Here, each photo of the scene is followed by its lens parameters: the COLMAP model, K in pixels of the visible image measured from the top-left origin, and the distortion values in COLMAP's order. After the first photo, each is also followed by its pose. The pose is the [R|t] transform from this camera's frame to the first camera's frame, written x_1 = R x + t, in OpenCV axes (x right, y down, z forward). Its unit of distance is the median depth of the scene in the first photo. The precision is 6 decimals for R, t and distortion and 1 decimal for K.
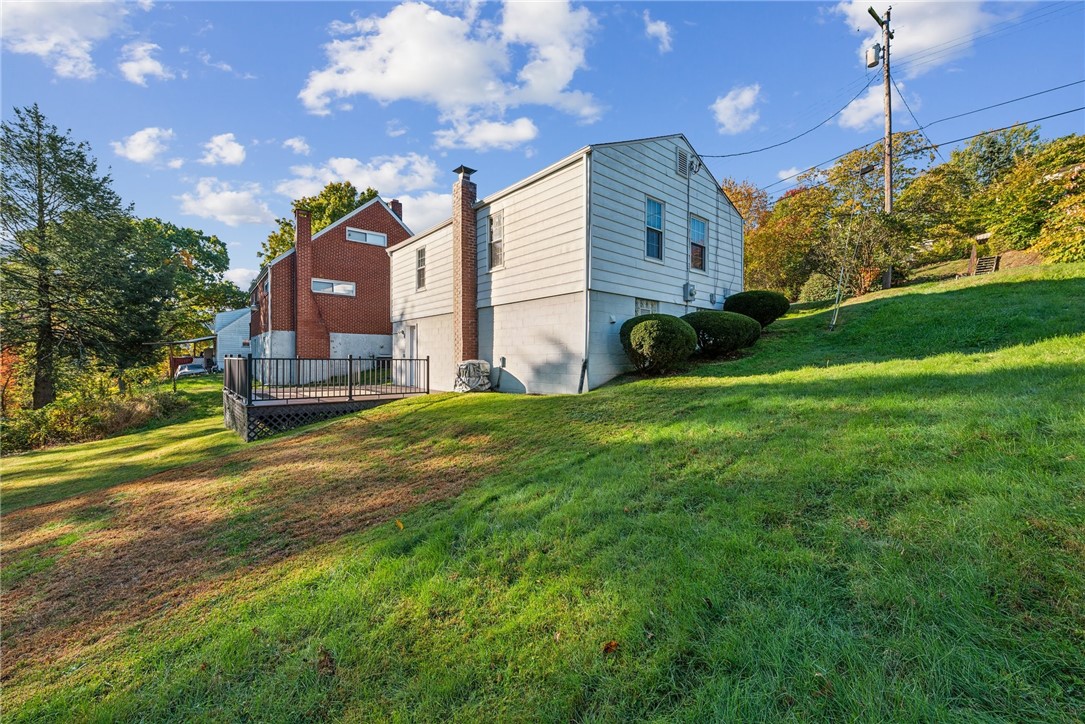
lens RADIAL K [[426.9, 0, 542.4], [0, 426.9, 360.9], [0, 0, 1]] dist [0.000677, 0.000049]
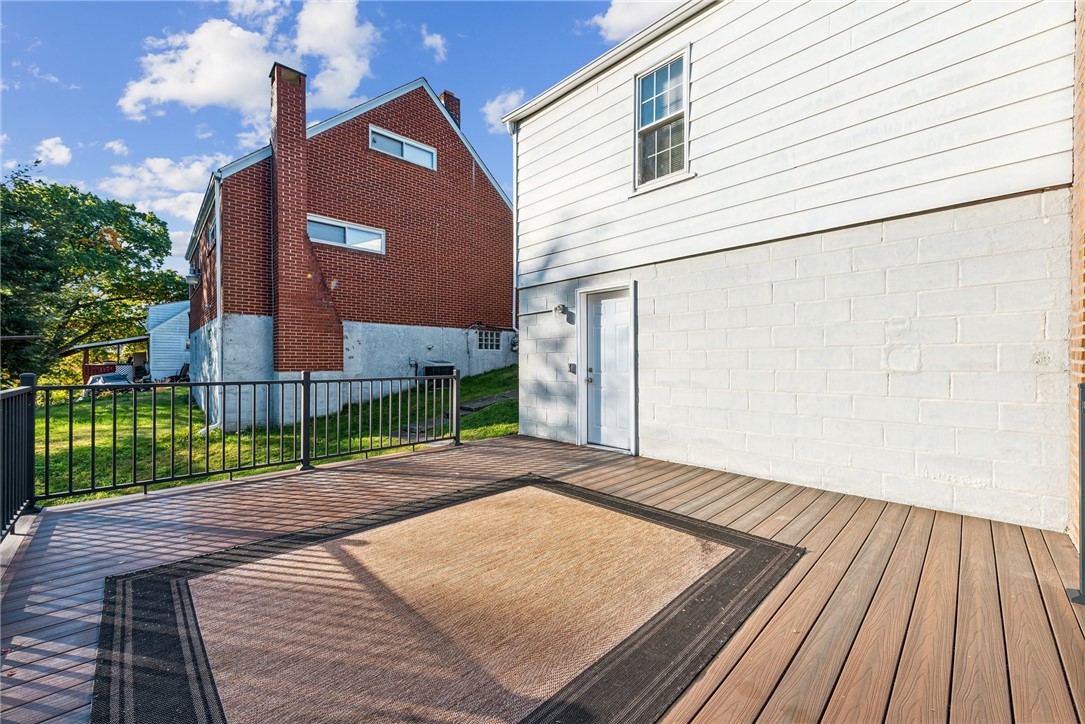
lens RADIAL K [[426.9, 0, 543.1], [0, 426.9, 361.8], [0, 0, 1]] dist [0.000677, 0.000049]
pose [[0.997440, -0.007471, 0.071118, -0.176577], [0.007668, 0.999967, -0.002493, -0.007496], [-0.071097, 0.003032, 0.997465, 0.282516]]
